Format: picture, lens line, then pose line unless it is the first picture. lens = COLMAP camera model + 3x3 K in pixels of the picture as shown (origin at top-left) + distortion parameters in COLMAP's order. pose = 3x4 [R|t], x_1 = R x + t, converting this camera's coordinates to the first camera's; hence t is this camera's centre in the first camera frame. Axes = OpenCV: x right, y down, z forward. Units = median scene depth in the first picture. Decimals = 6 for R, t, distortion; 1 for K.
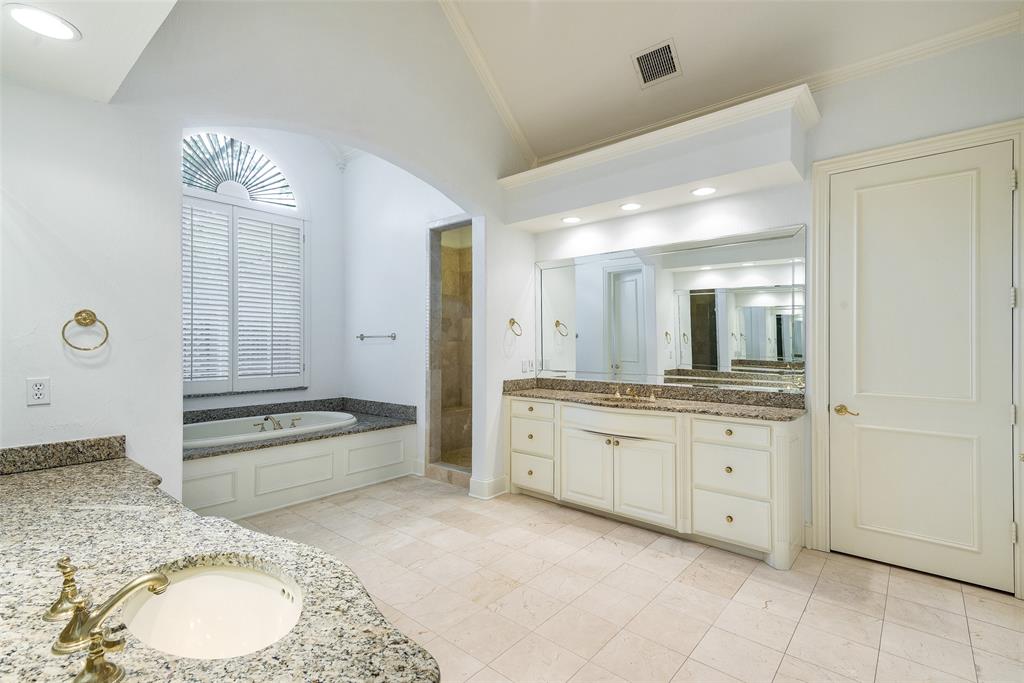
lens RADIAL K [[470.9, 0, 512.0], [0, 470.9, 341.5], [0, 0, 1]] dist [0.066798, -0.030033]
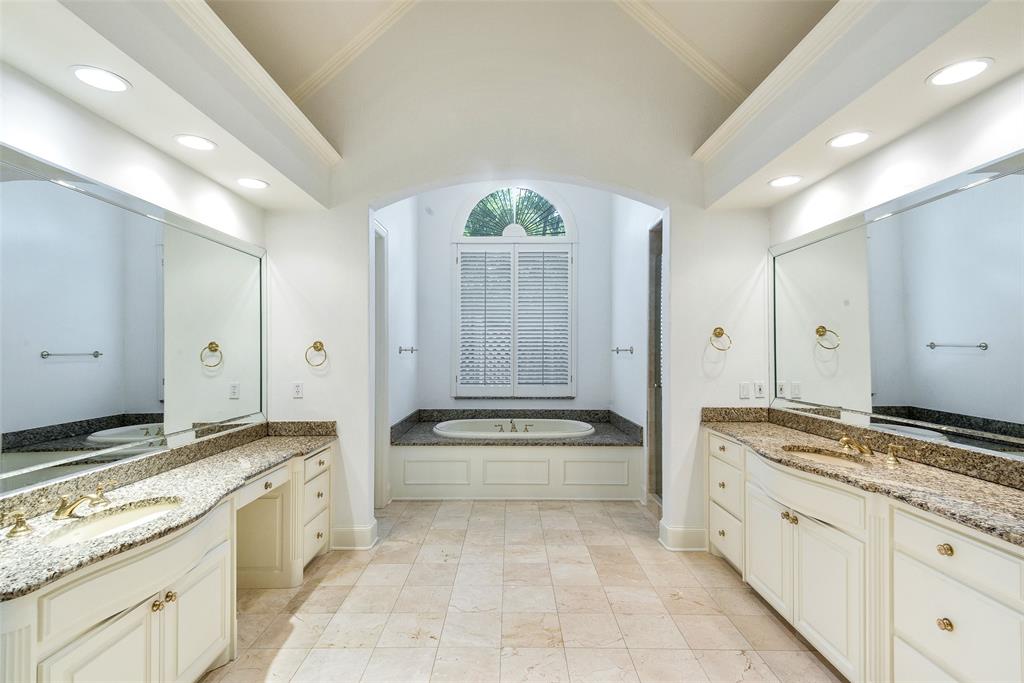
lens RADIAL K [[492.6, 0, 507.2], [0, 492.6, 348.5], [0, 0, 1]] dist [0.042624, -0.001085]
pose [[0.637510, -0.005873, -0.770420, 0.419451], [0.009149, 0.999958, -0.000052, -0.018573], [0.770388, -0.007016, 0.637537, 0.225104]]
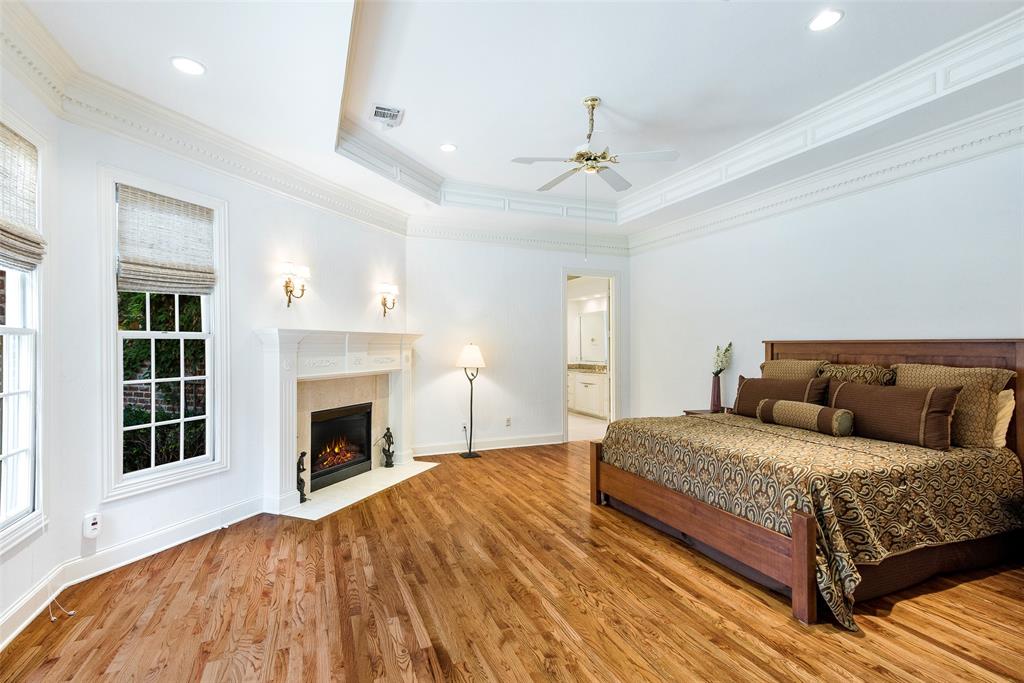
lens RADIAL K [[492.6, 0, 507.2], [0, 492.6, 348.5], [0, 0, 1]] dist [0.042624, -0.001085]
pose [[0.881576, -0.005511, -0.472011, 0.965345], [0.010114, 0.999923, 0.007215, -0.021516], [0.471934, -0.011134, 0.881563, -1.420534]]
